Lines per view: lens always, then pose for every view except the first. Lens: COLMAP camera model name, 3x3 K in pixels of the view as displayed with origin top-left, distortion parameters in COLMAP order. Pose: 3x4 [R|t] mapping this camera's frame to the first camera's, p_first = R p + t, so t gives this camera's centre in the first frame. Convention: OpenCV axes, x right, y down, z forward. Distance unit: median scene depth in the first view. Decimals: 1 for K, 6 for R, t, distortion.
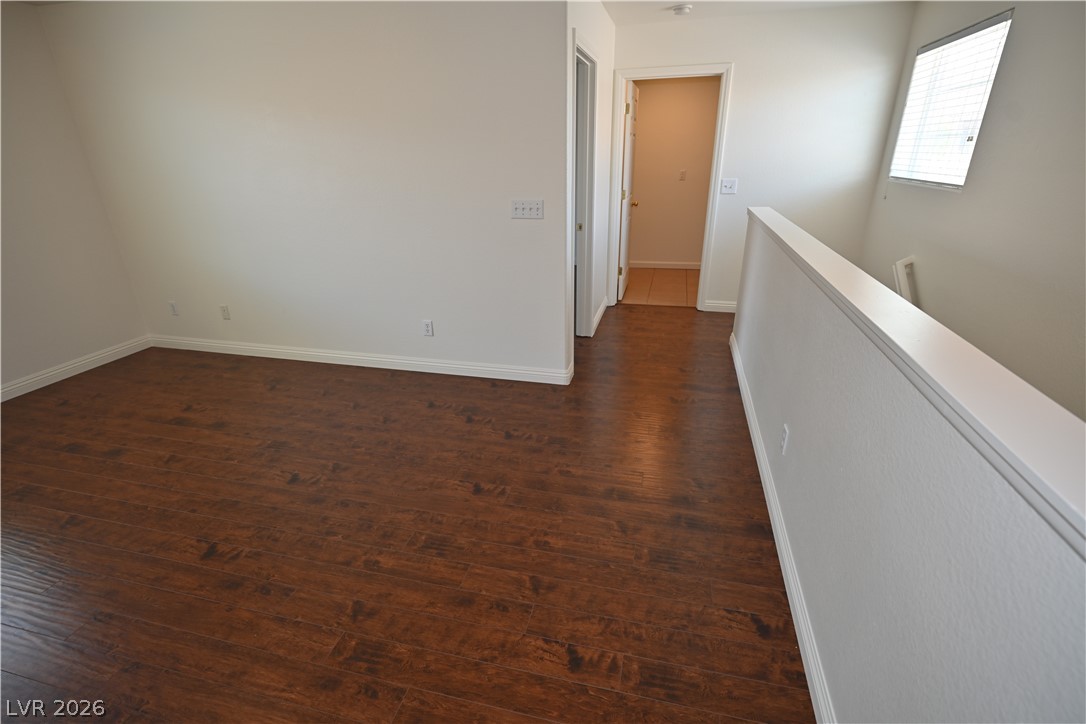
lens RADIAL K [[507.6, 0, 540.5], [0, 507.6, 366.9], [0, 0, 1]] dist [-0.001635, 0.000067]
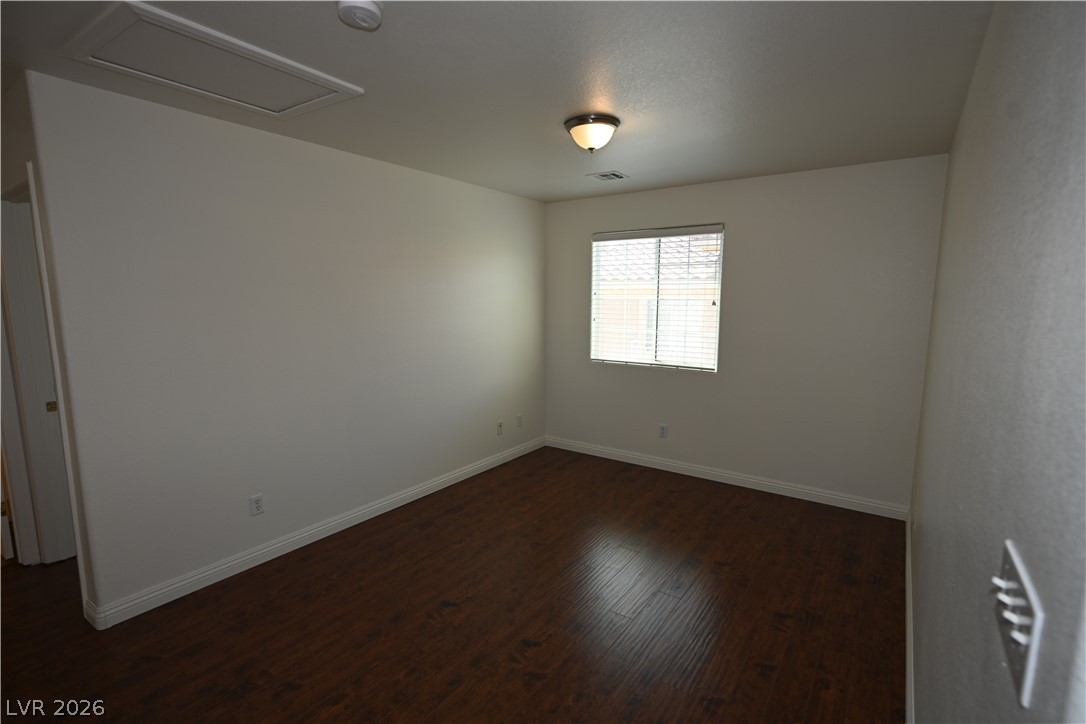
lens RADIAL K [[507.6, 0, 540.5], [0, 507.6, 366.9], [0, 0, 1]] dist [-0.001635, 0.000067]
pose [[-0.358818, 0.146710, -0.921806, 0.275032], [-0.362137, 0.888334, 0.282347, -0.491529], [0.860294, 0.435131, -0.265621, 1.073177]]
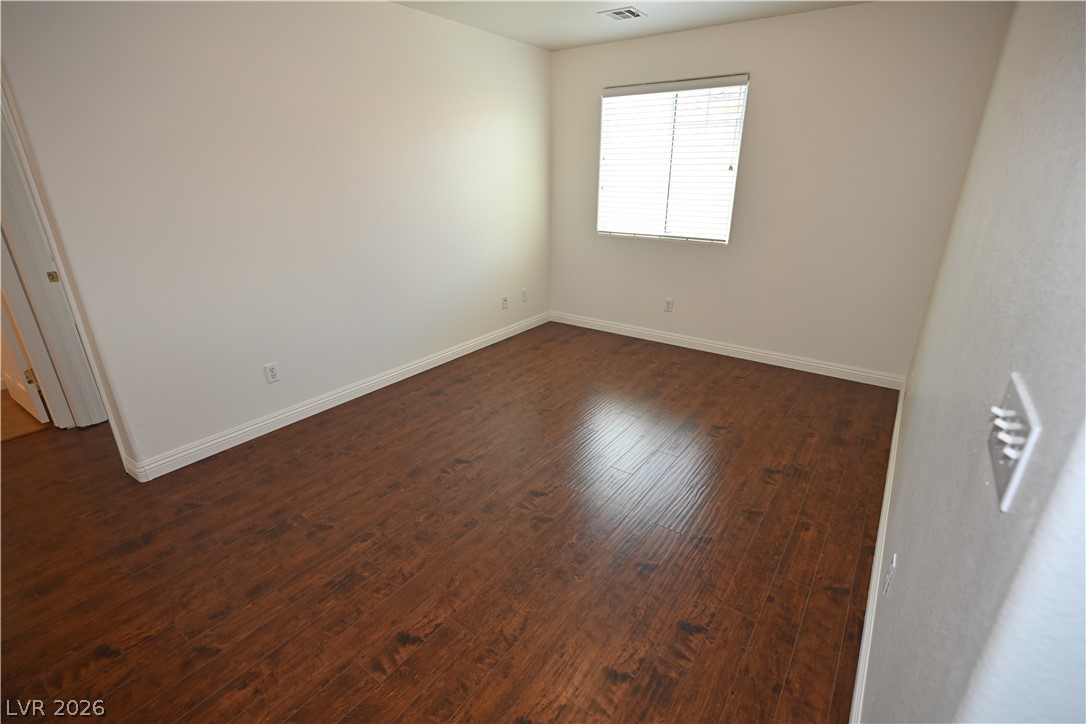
lens RADIAL K [[507.6, 0, 540.5], [0, 507.6, 366.9], [0, 0, 1]] dist [-0.001635, 0.000067]
pose [[-0.364979, 0.355901, -0.860305, 0.278483], [-0.358318, 0.799175, 0.482626, -0.465406], [0.859301, 0.484411, -0.164156, 1.079475]]
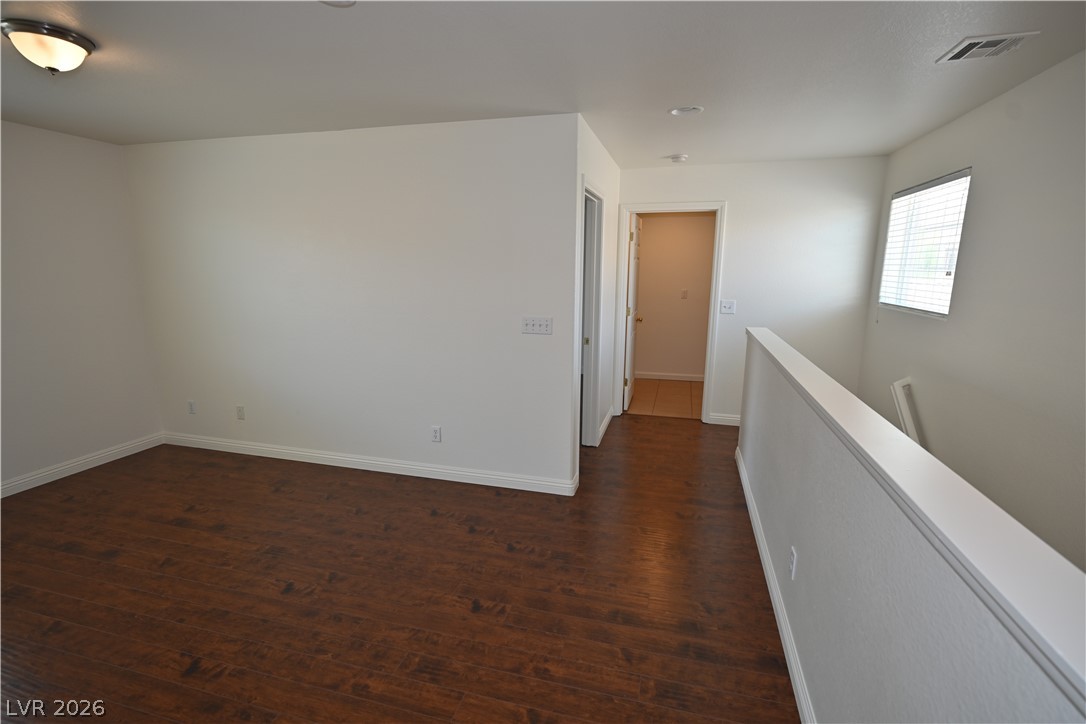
lens RADIAL K [[507.6, 0, 540.5], [0, 507.6, 366.9], [0, 0, 1]] dist [-0.001635, 0.000067]
pose [[0.999512, 0.026941, -0.015831, 0.000288], [-0.029595, 0.978770, -0.202812, -0.011948], [0.010031, 0.203182, 0.979090, -0.032393]]
